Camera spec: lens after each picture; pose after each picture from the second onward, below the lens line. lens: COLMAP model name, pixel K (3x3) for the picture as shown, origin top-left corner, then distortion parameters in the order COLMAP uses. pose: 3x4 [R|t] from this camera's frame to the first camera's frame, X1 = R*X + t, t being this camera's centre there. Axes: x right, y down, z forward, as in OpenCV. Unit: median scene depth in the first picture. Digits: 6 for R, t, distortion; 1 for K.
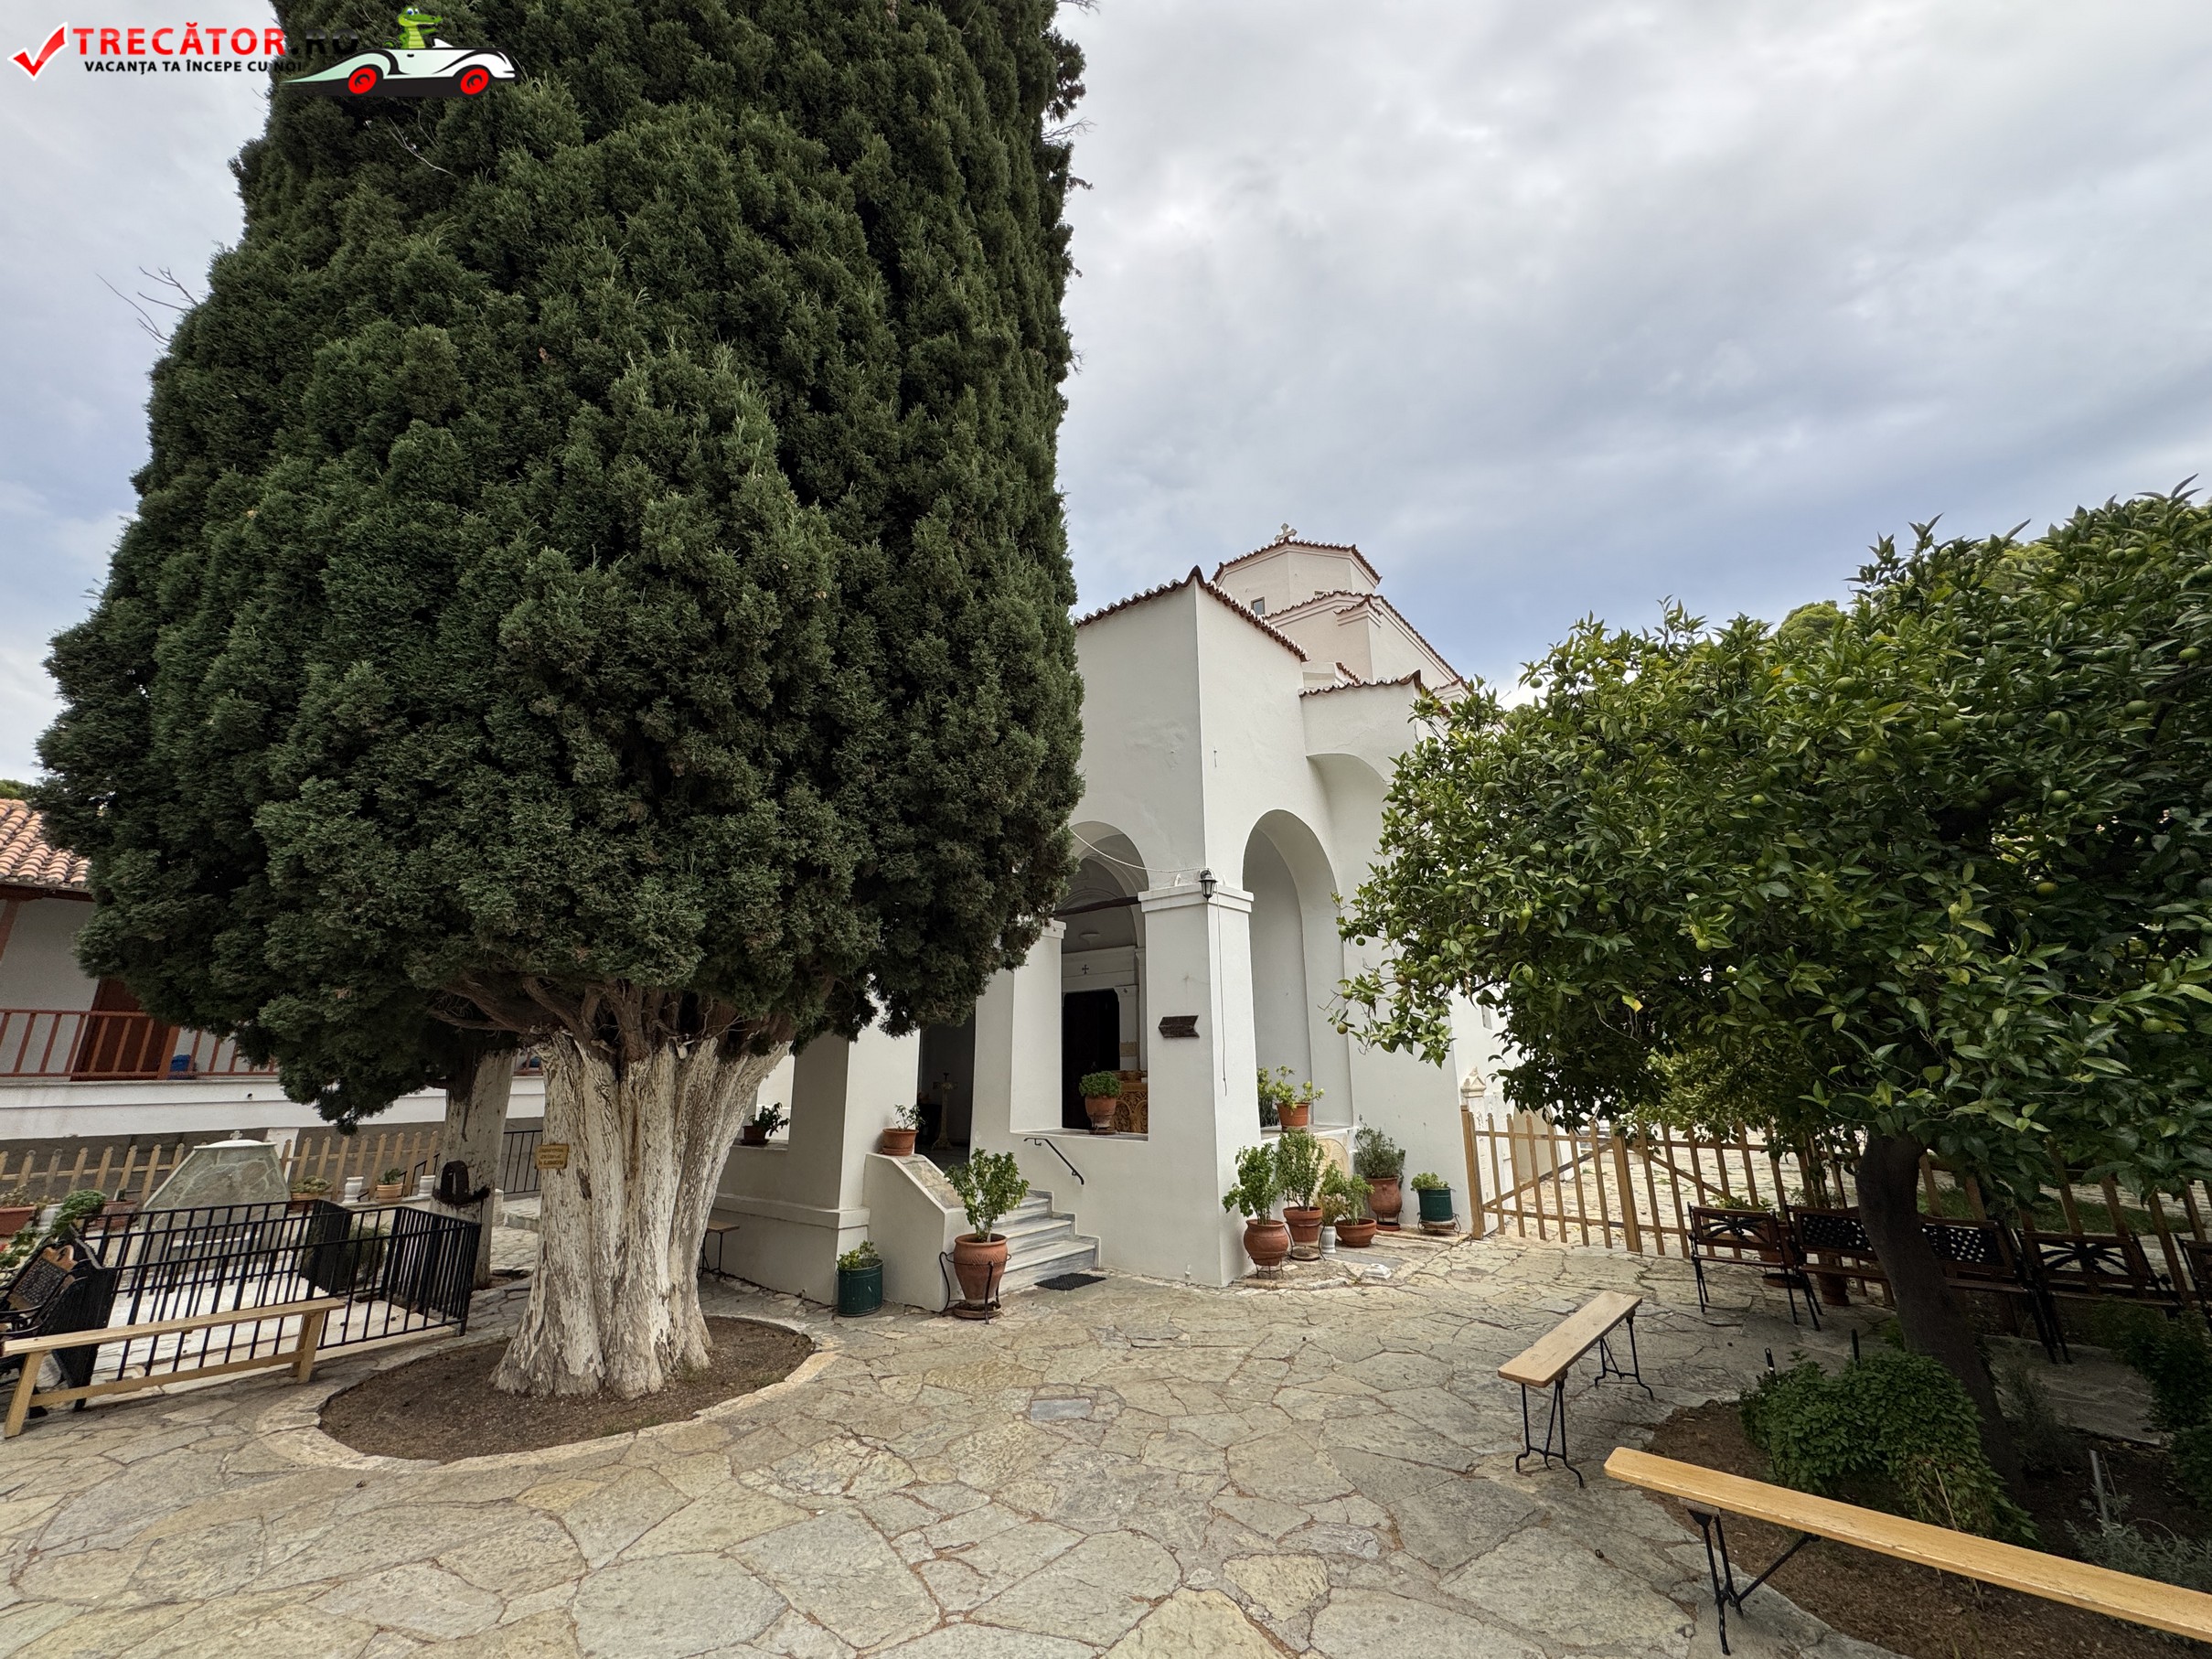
lens RADIAL K [[879.3, 0, 1106.0], [0, 879.3, 829.5], [0, 0, 1]] dist [-0.002009, -0.000332]
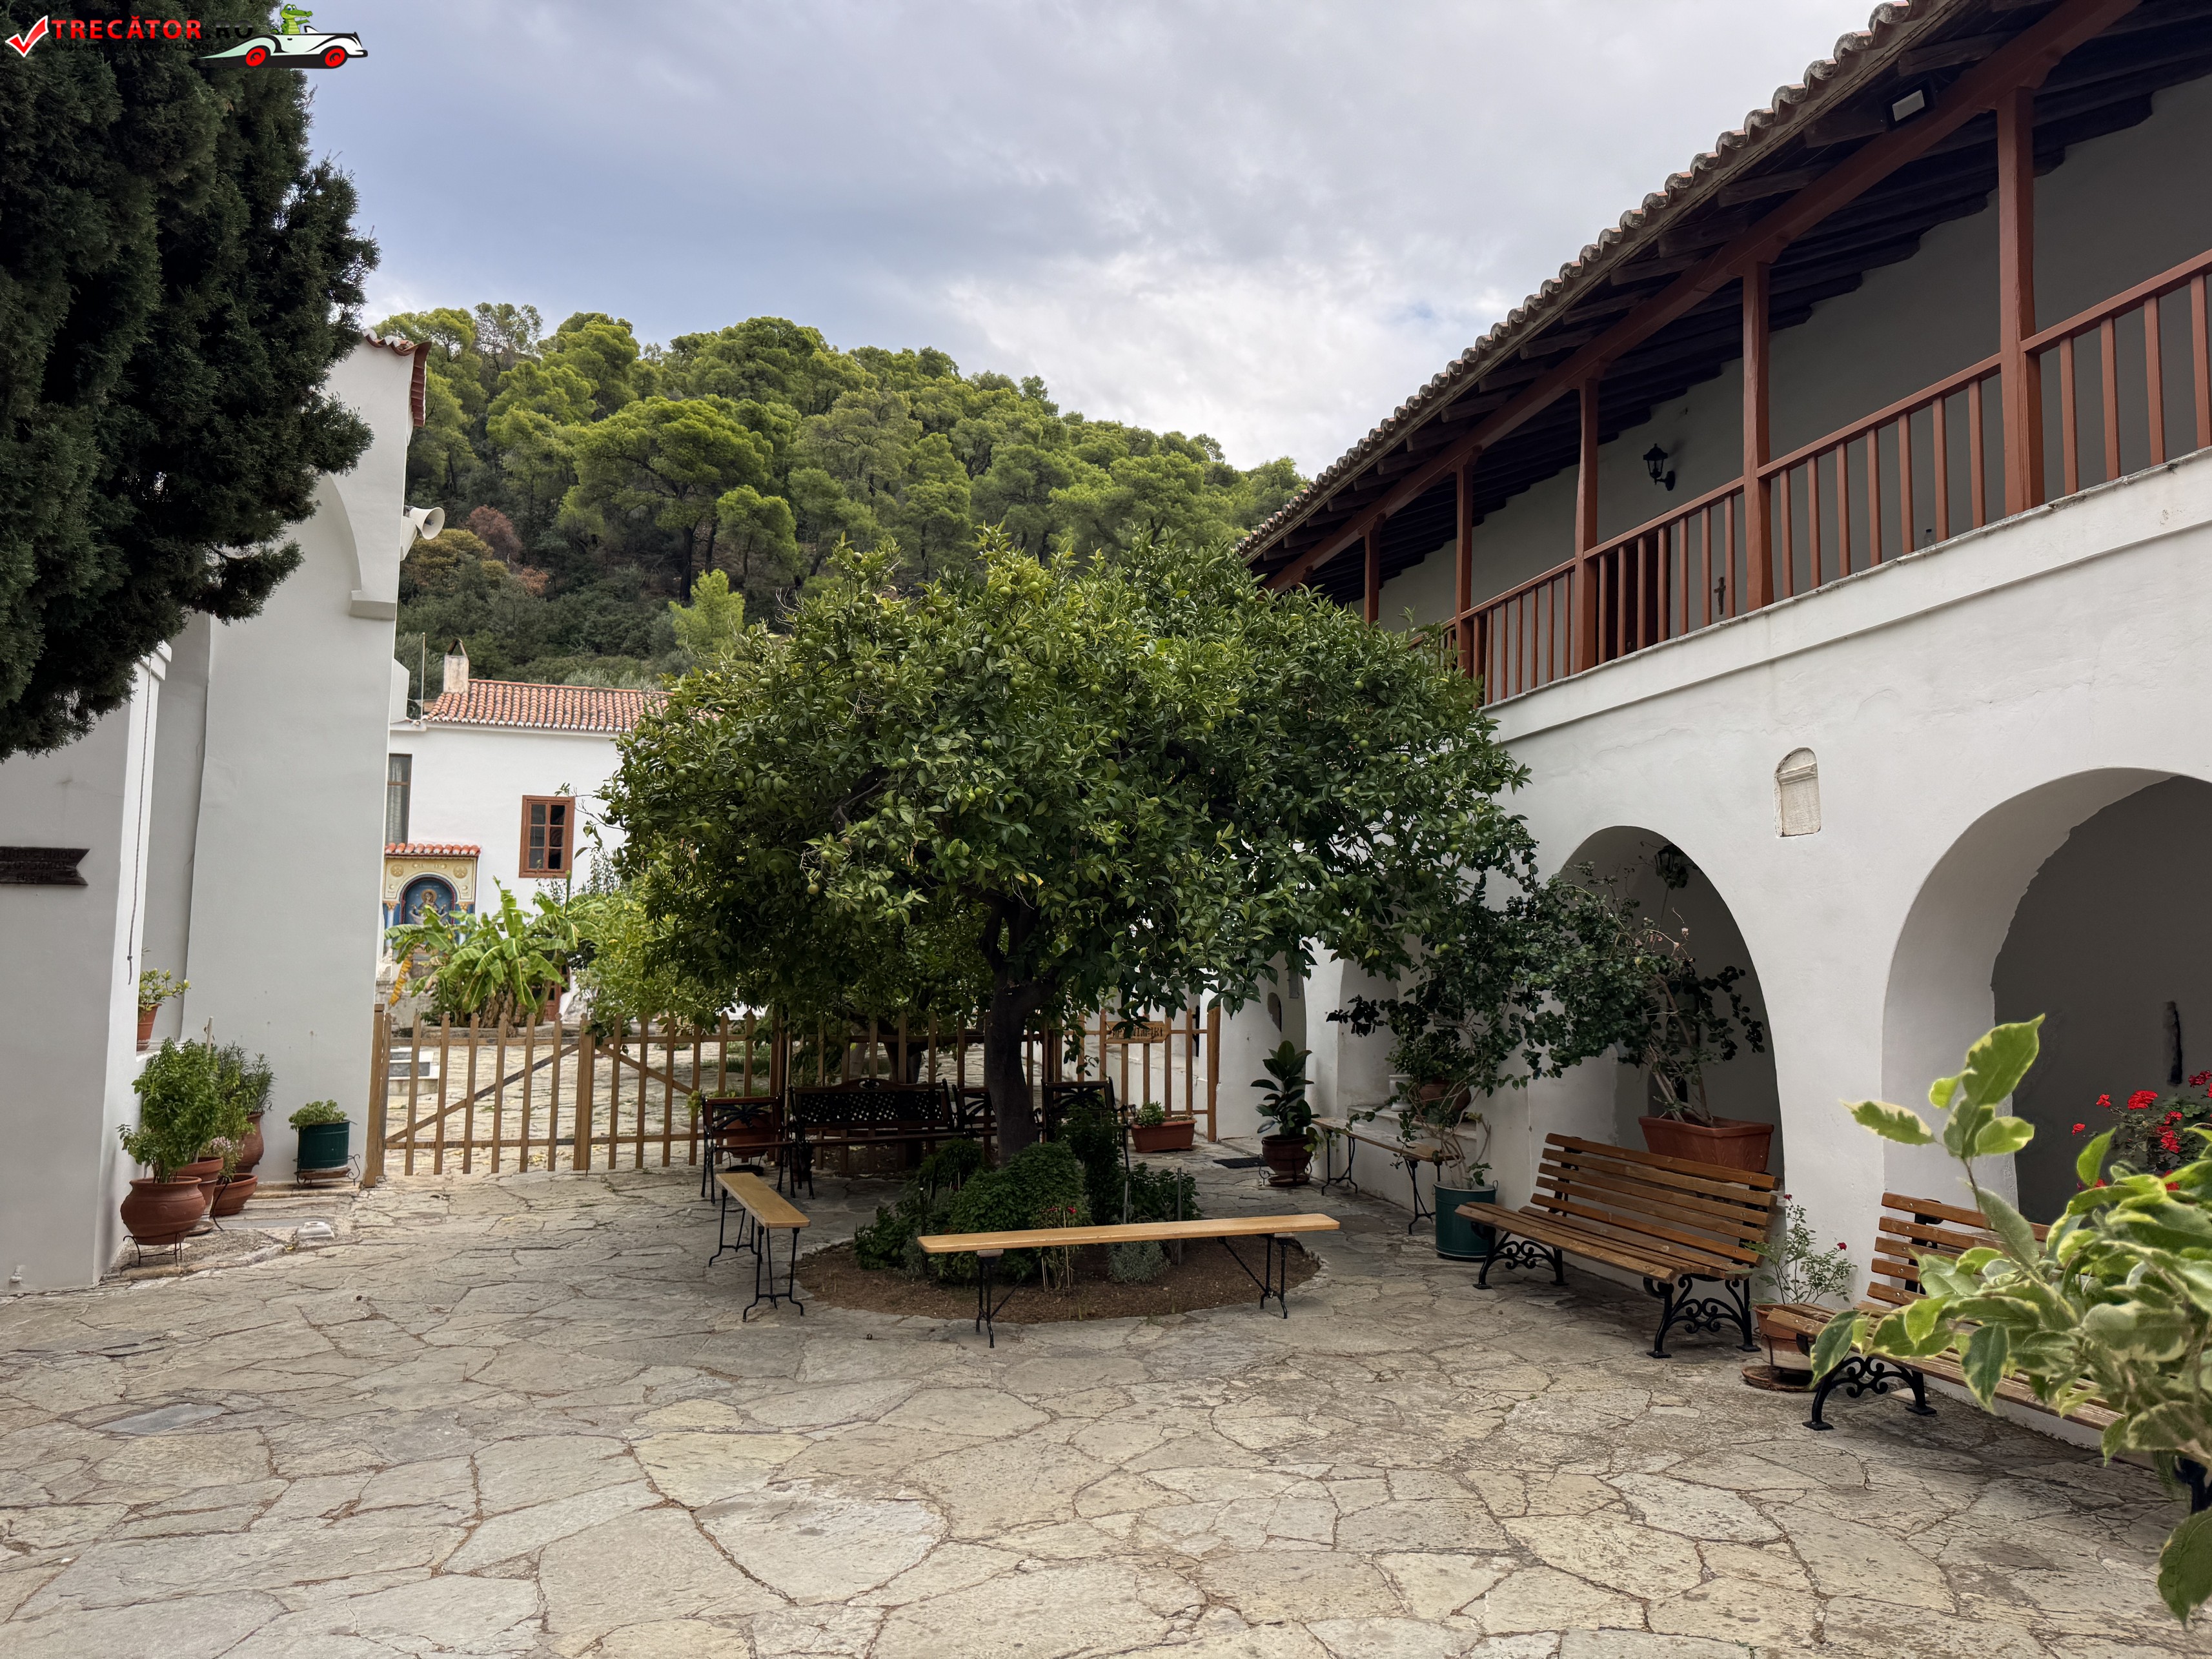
lens RADIAL K [[1530.5, 0, 1106.0], [0, 1530.5, 829.5], [0, 0, 1]] dist [0.119775, -0.136275]
pose [[0.481790, 0.086586, 0.871999, -0.817134], [-0.233109, 0.971914, 0.032288, 0.022656], [-0.844712, -0.218827, 0.488442, -0.088486]]
